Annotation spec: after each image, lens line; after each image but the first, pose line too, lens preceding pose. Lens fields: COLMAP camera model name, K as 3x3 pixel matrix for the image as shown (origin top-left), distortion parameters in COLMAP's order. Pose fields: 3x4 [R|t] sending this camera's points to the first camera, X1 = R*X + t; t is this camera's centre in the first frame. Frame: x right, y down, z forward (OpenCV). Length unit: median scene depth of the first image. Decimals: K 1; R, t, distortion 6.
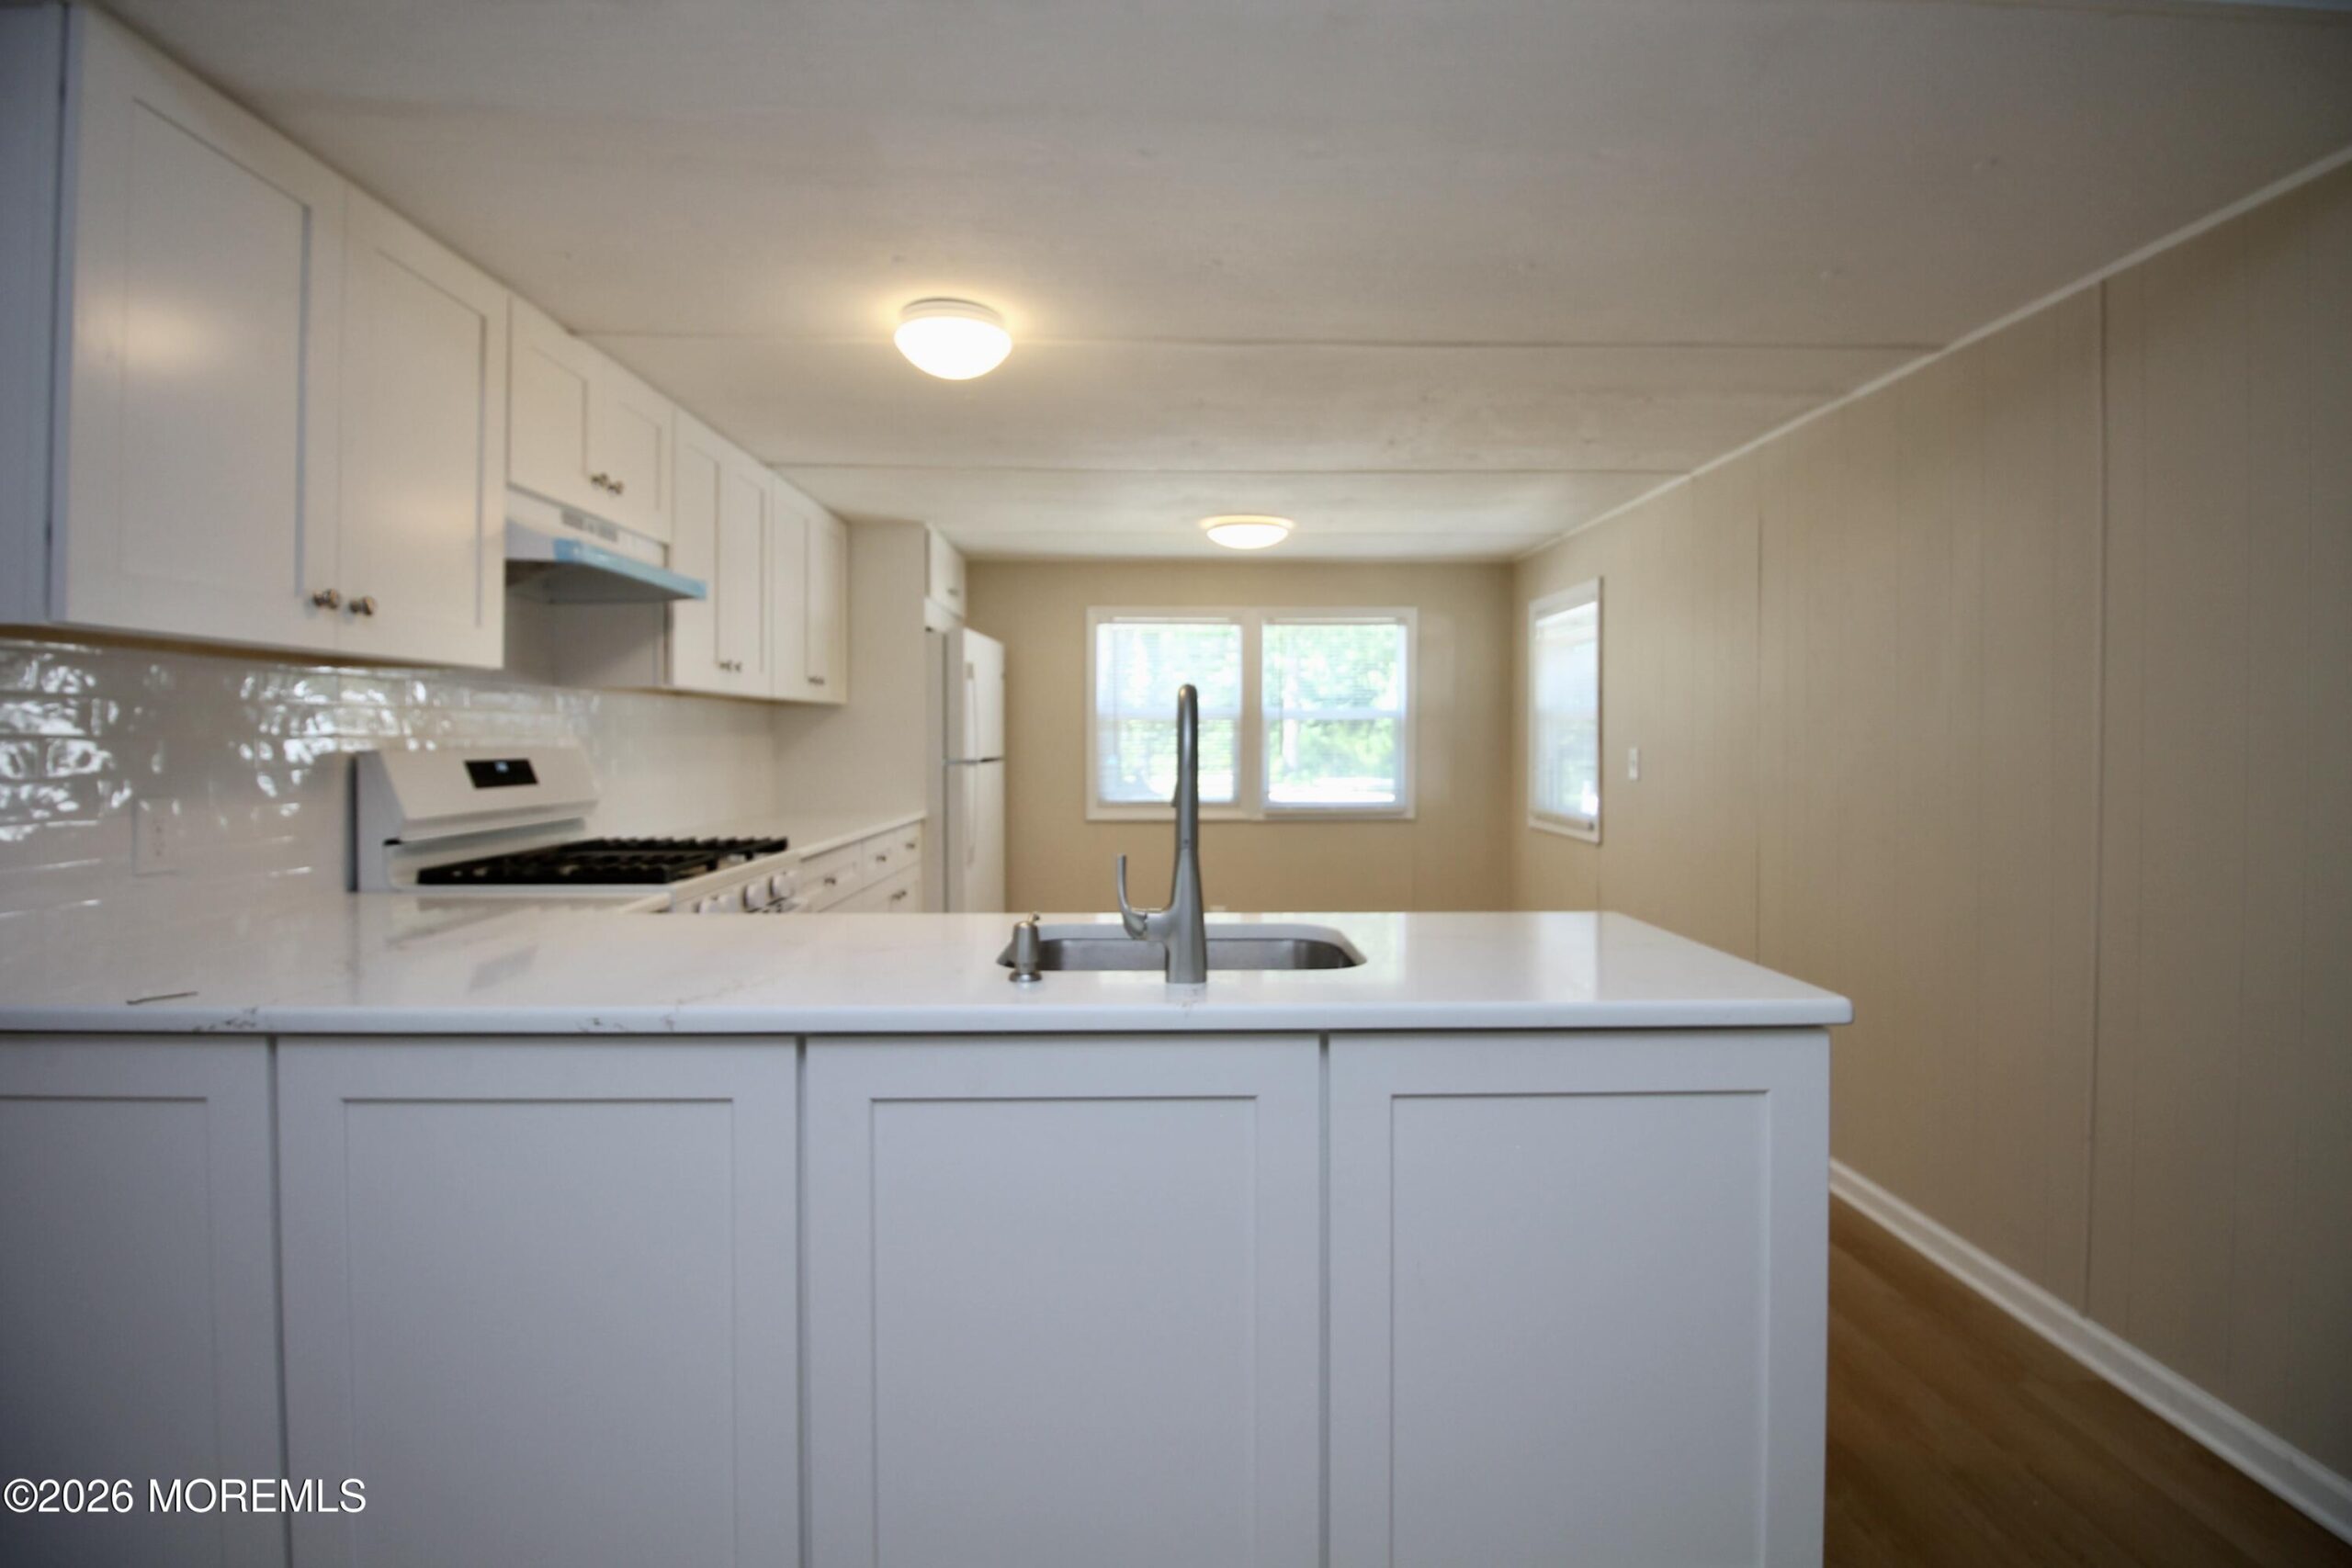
lens RADIAL K [[1099.0, 0, 1192.6], [0, 1099.0, 732.7], [0, 0, 1]] dist [-0.004110, -0.011073]
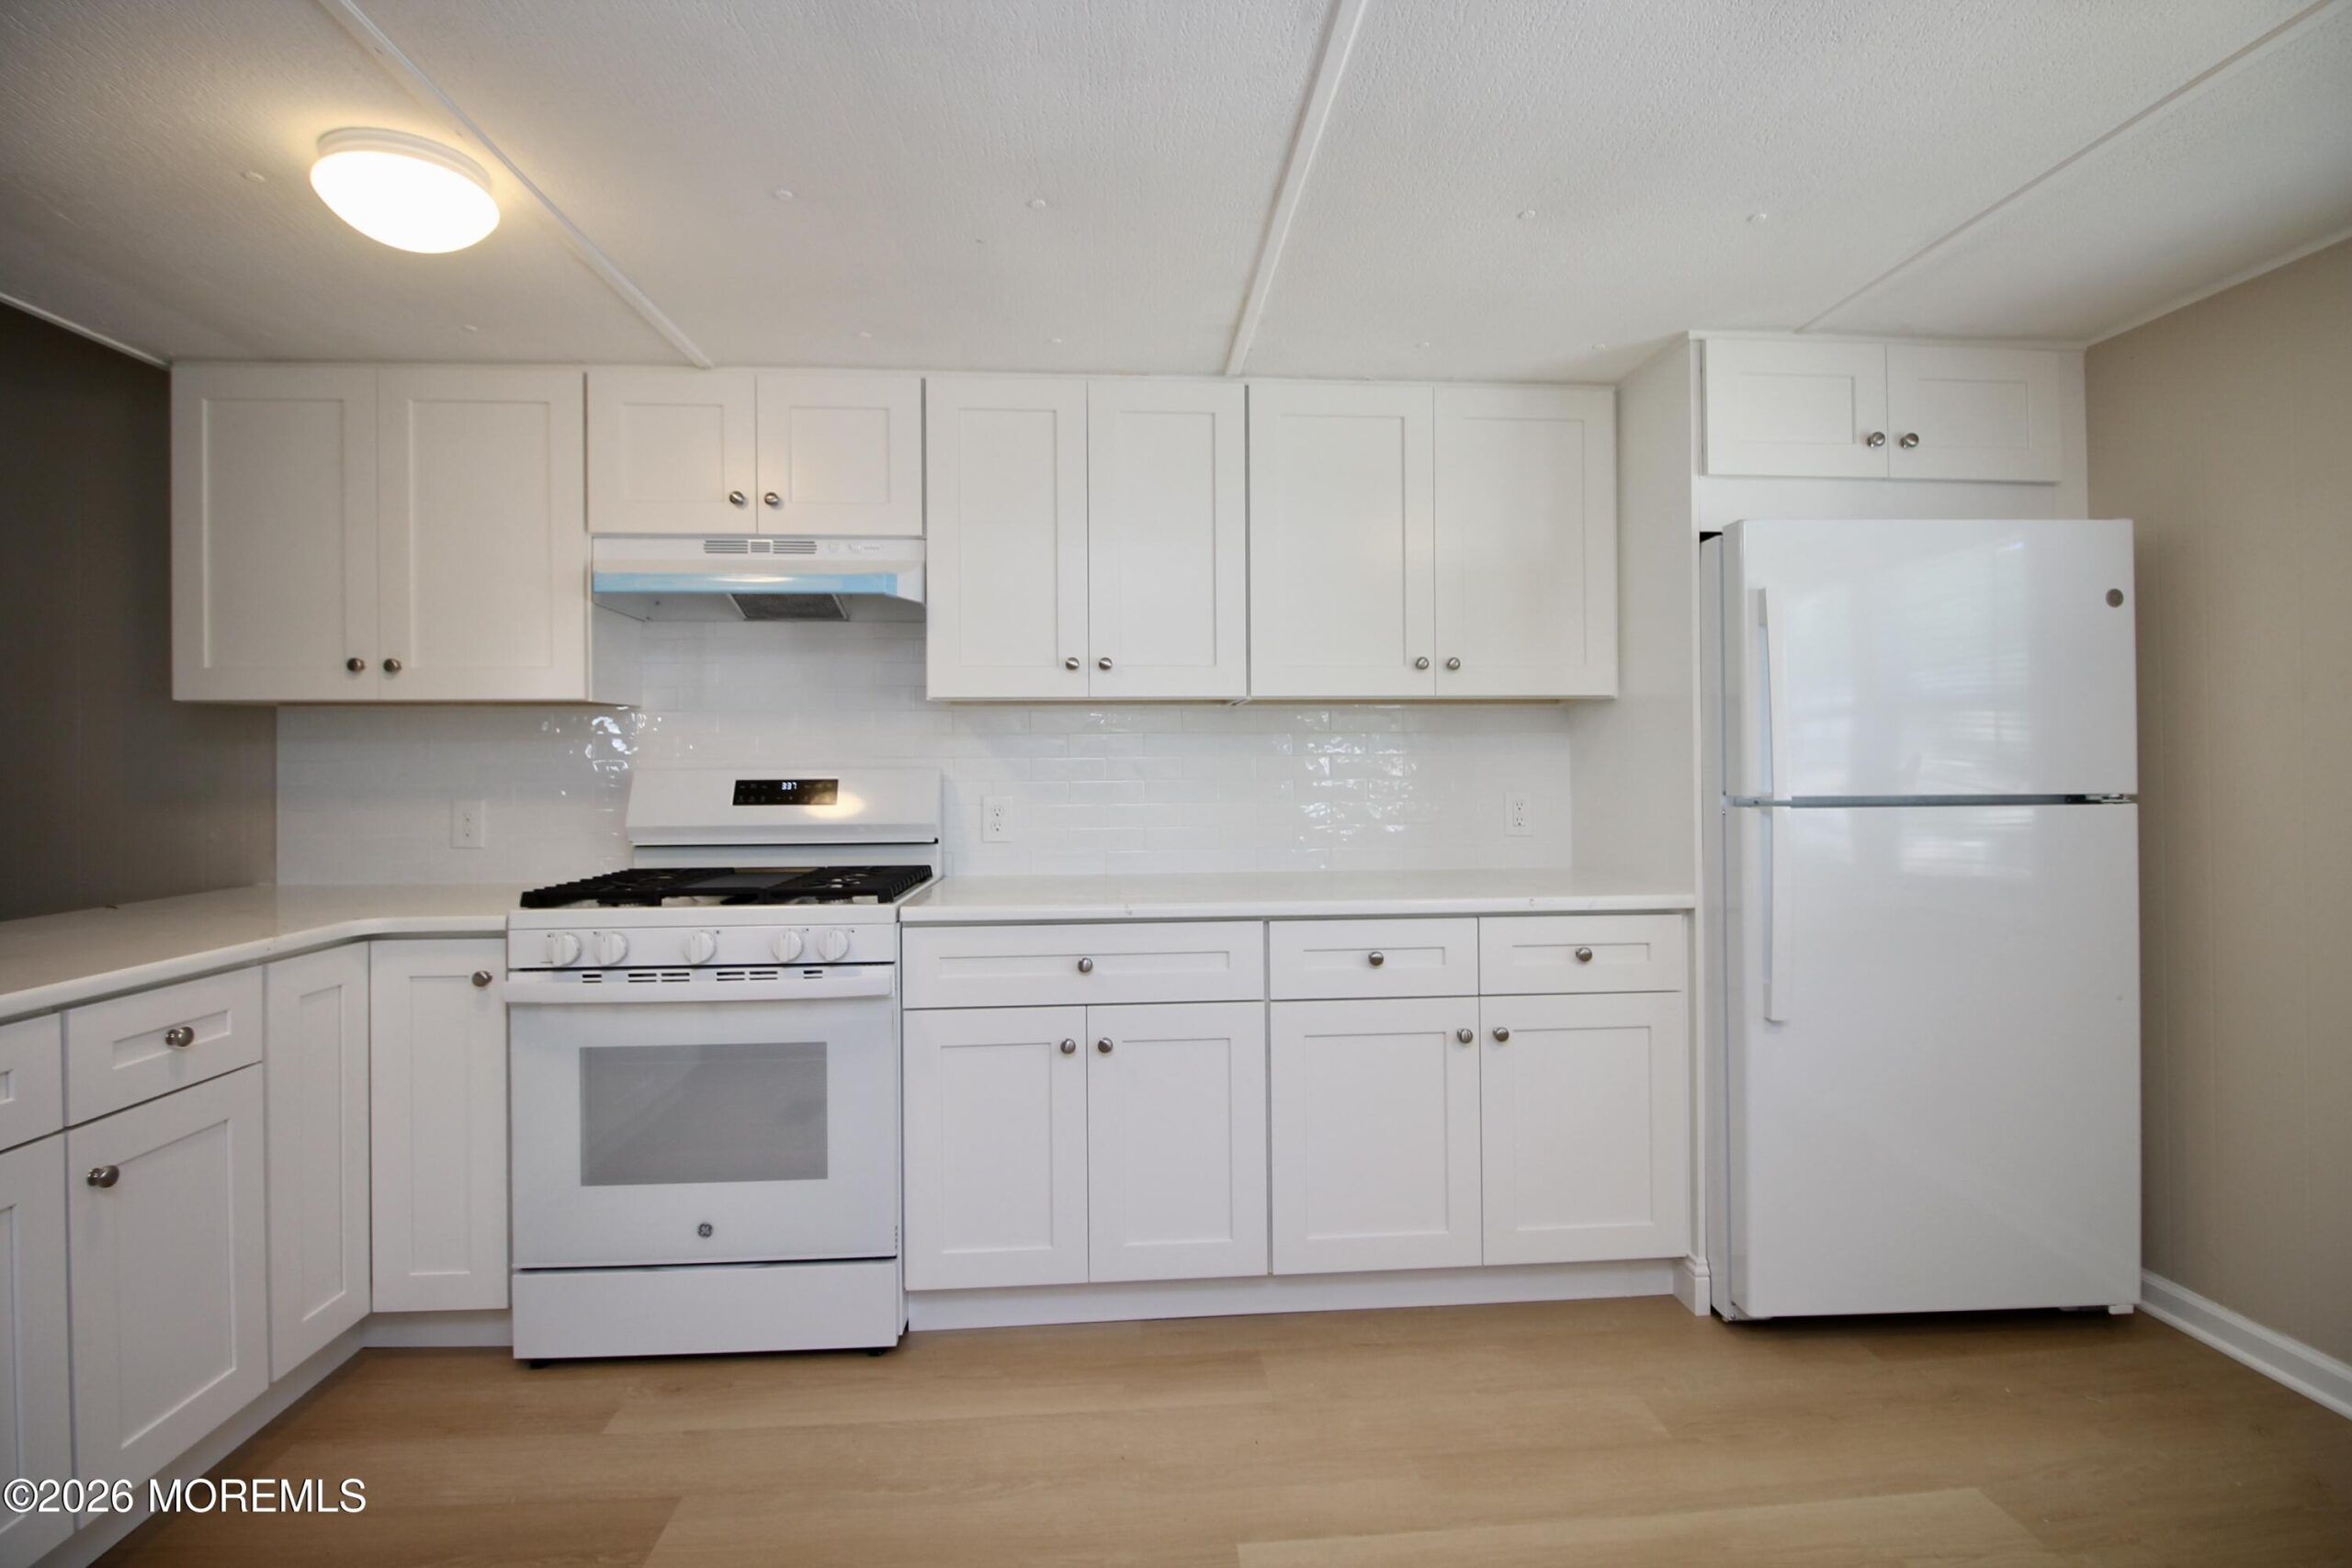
lens RADIAL K [[1099.0, 0, 1190.0], [0, 1099.0, 755.3], [0, 0, 1]] dist [-0.004110, -0.011073]
pose [[0.045256, -0.007779, -0.998945, 0.269654], [0.011551, 0.999907, -0.007263, 0.007664], [0.998909, -0.011211, 0.045342, 0.787116]]
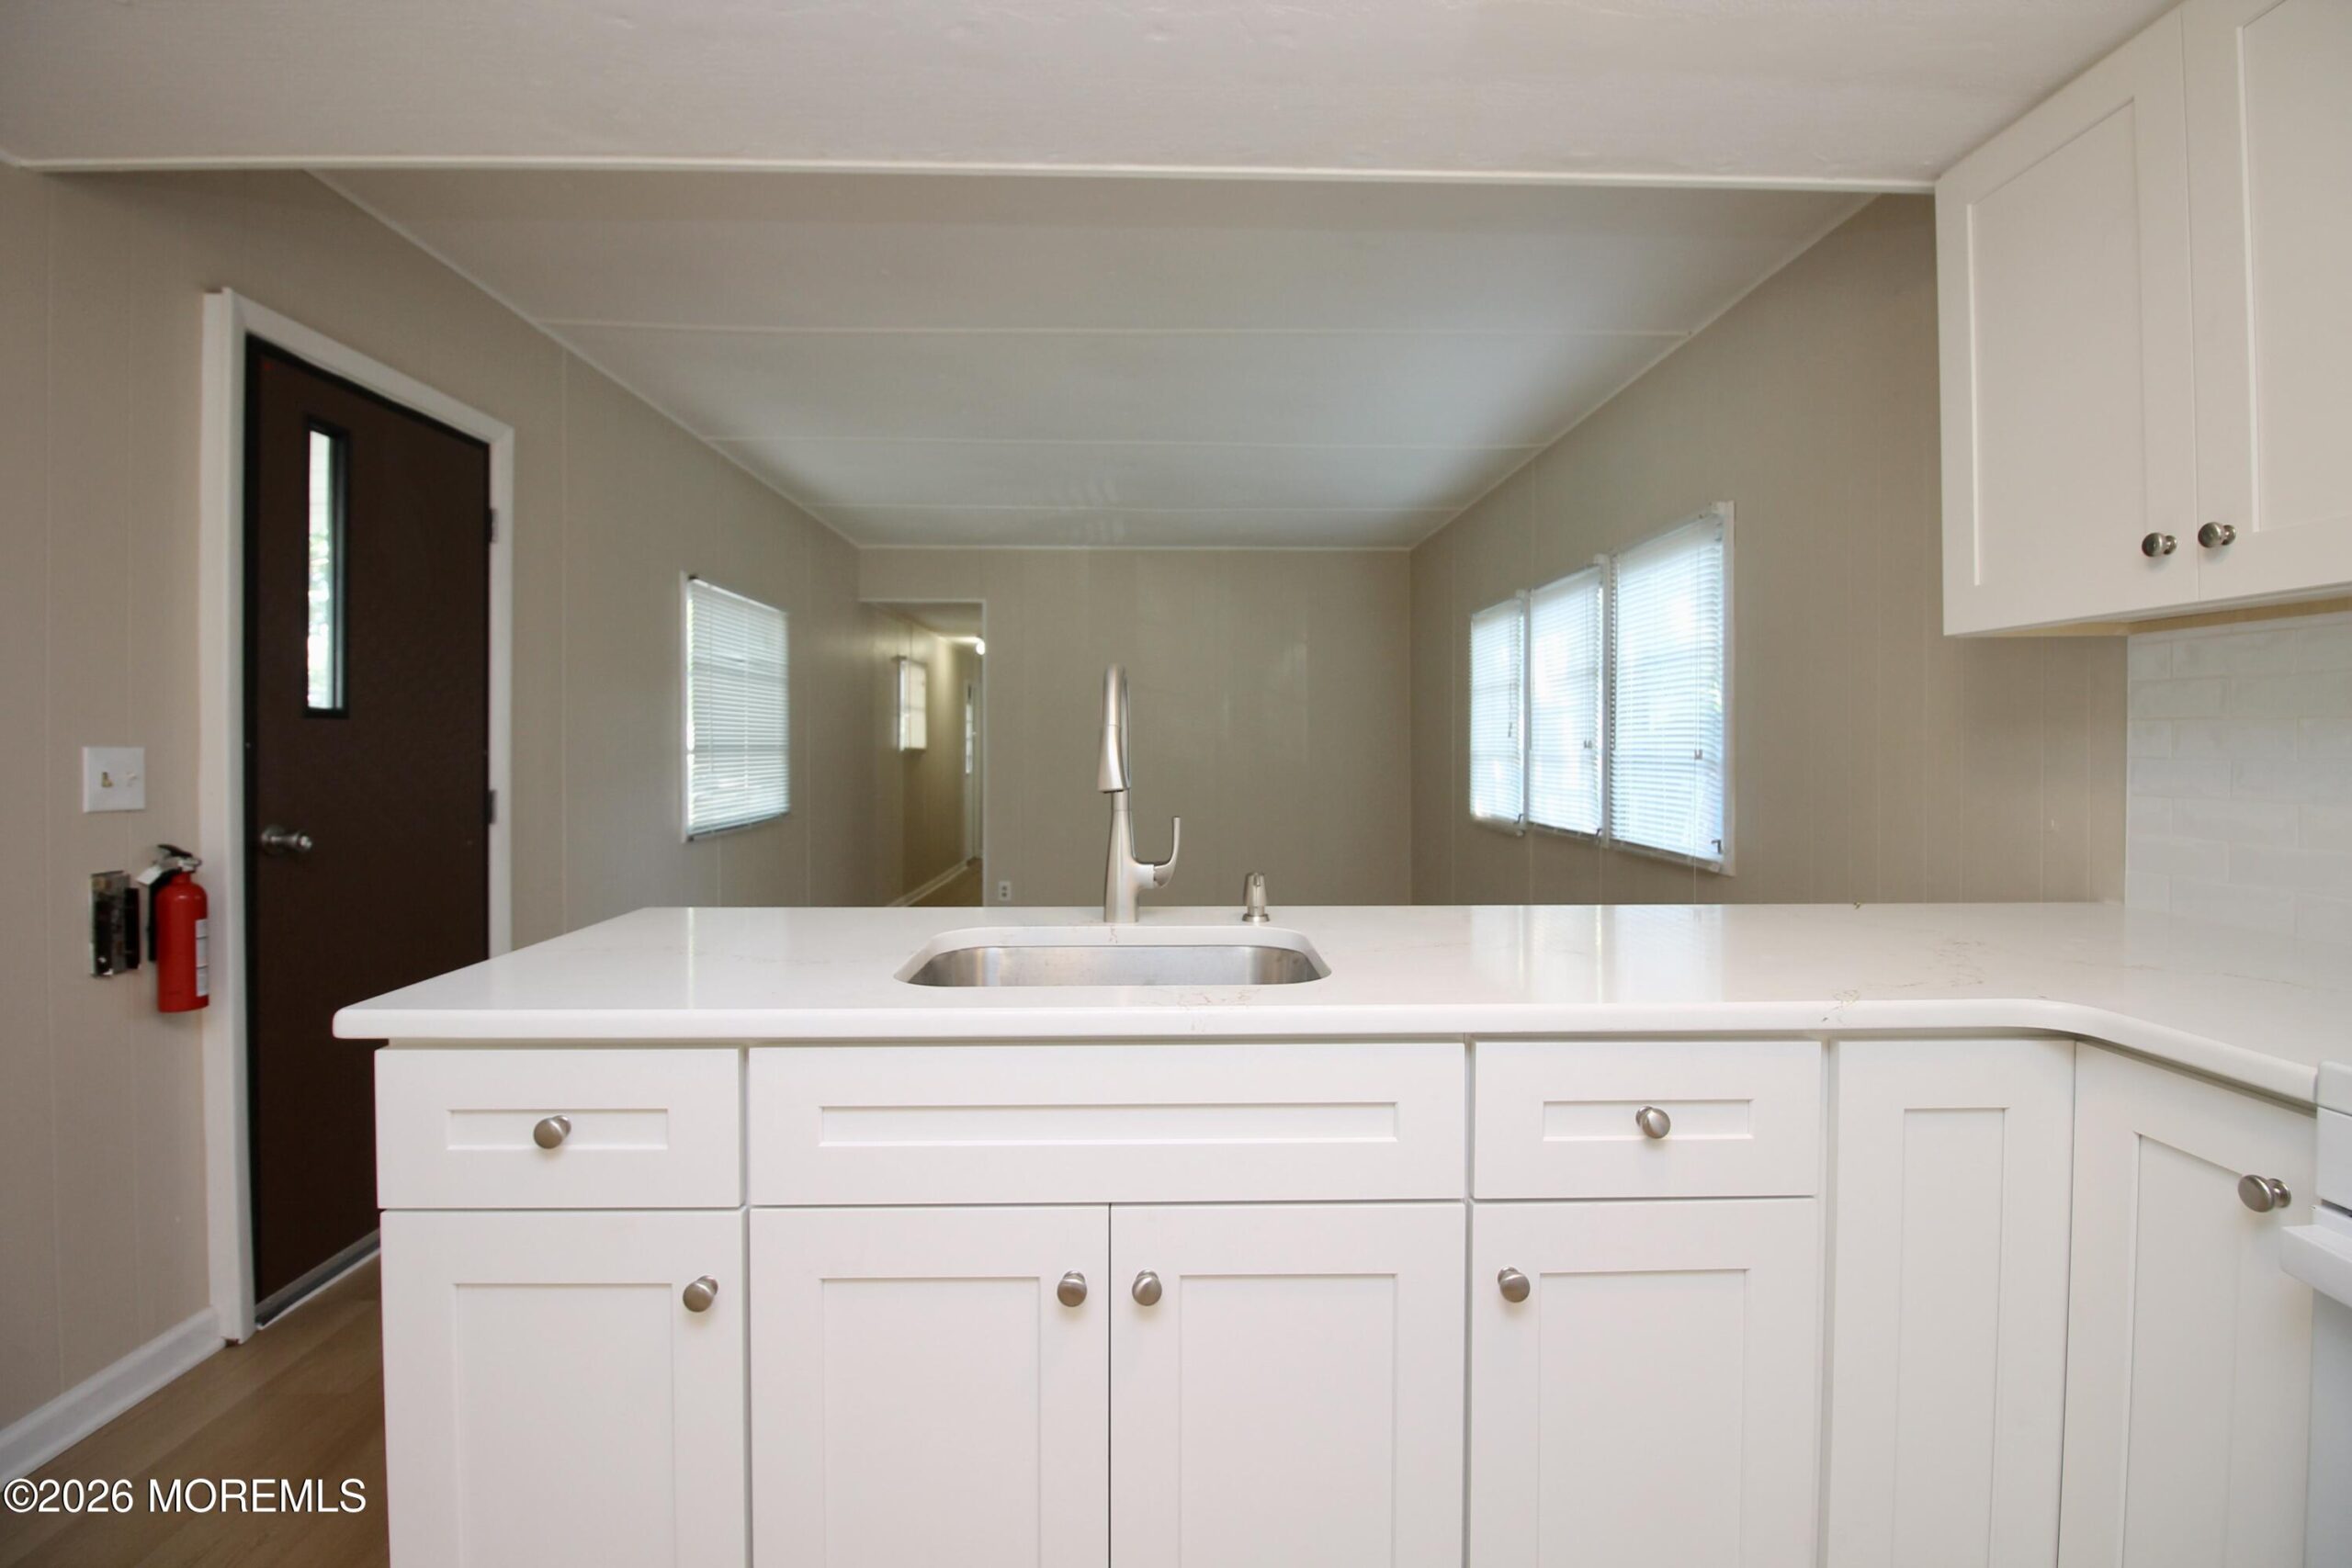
lens RADIAL K [[1099.0, 0, 1189.2], [0, 1099.0, 752.7], [0, 0, 1]] dist [-0.004110, -0.011073]
pose [[-0.999998, -0.001562, 0.001470, -0.024697], [-0.001556, 0.999992, 0.003738, 0.012343], [-0.001476, 0.003736, -0.999992, 0.704845]]
